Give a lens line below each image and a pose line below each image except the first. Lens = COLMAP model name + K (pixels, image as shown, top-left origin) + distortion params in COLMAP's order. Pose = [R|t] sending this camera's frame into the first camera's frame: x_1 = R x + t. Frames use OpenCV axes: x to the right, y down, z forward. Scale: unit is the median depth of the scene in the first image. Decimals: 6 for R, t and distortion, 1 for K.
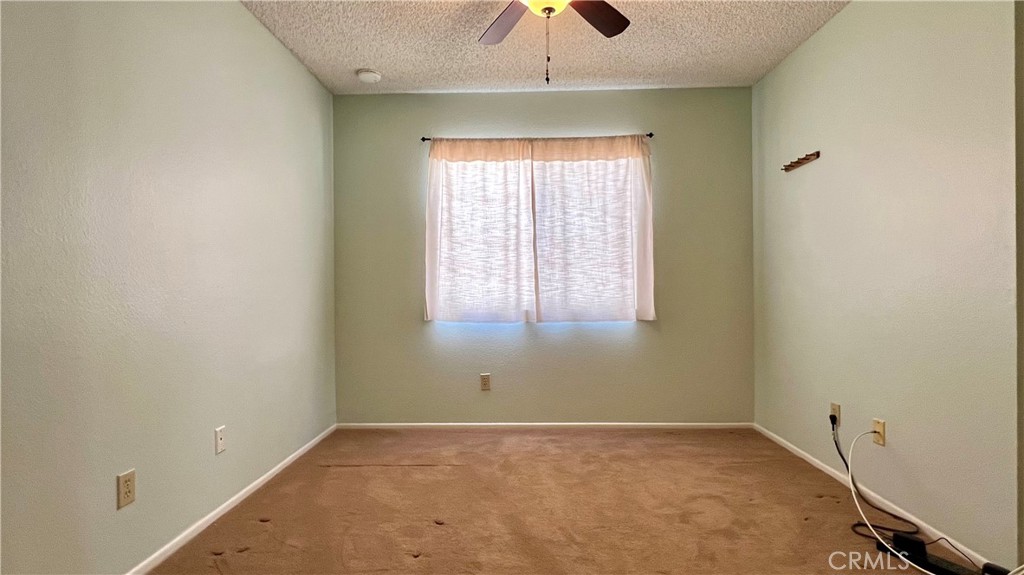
lens RADIAL K [[483.9, 0, 512.6], [0, 483.9, 290.5], [0, 0, 1]] dist [0.000655, 0.001138]
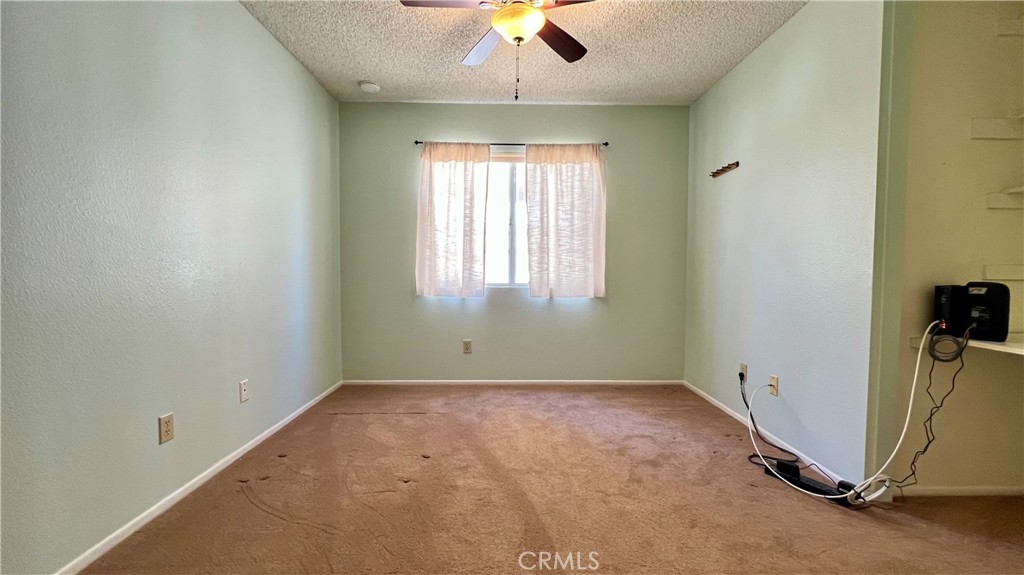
lens RADIAL K [[410.4, 0, 513.3], [0, 410.4, 288.0], [0, 0, 1]] dist [0.000034, -0.000223]
pose [[0.998977, 0.011669, 0.043682, 0.016819], [-0.013319, 0.999201, 0.037677, 0.003532], [-0.043208, -0.038221, 0.998335, -0.035748]]
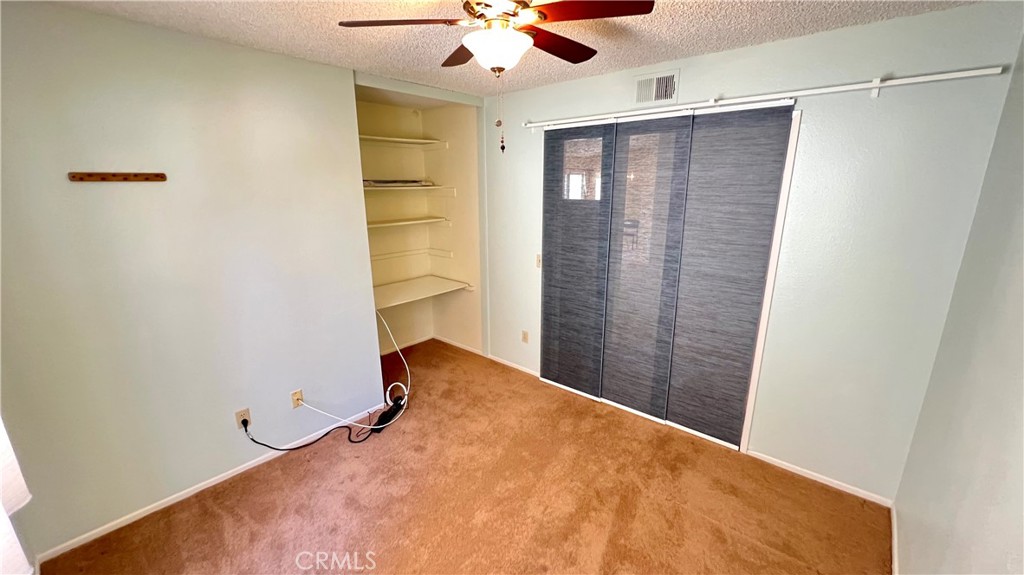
lens RADIAL K [[410.7, 0, 514.6], [0, 410.7, 291.7], [0, 0, 1]] dist [0.000502, 0.000035]
pose [[-0.772700, -0.142865, 0.618486, -0.390196], [0.020008, 0.968378, 0.248684, -0.265144], [-0.634456, 0.204533, -0.745407, 1.255803]]
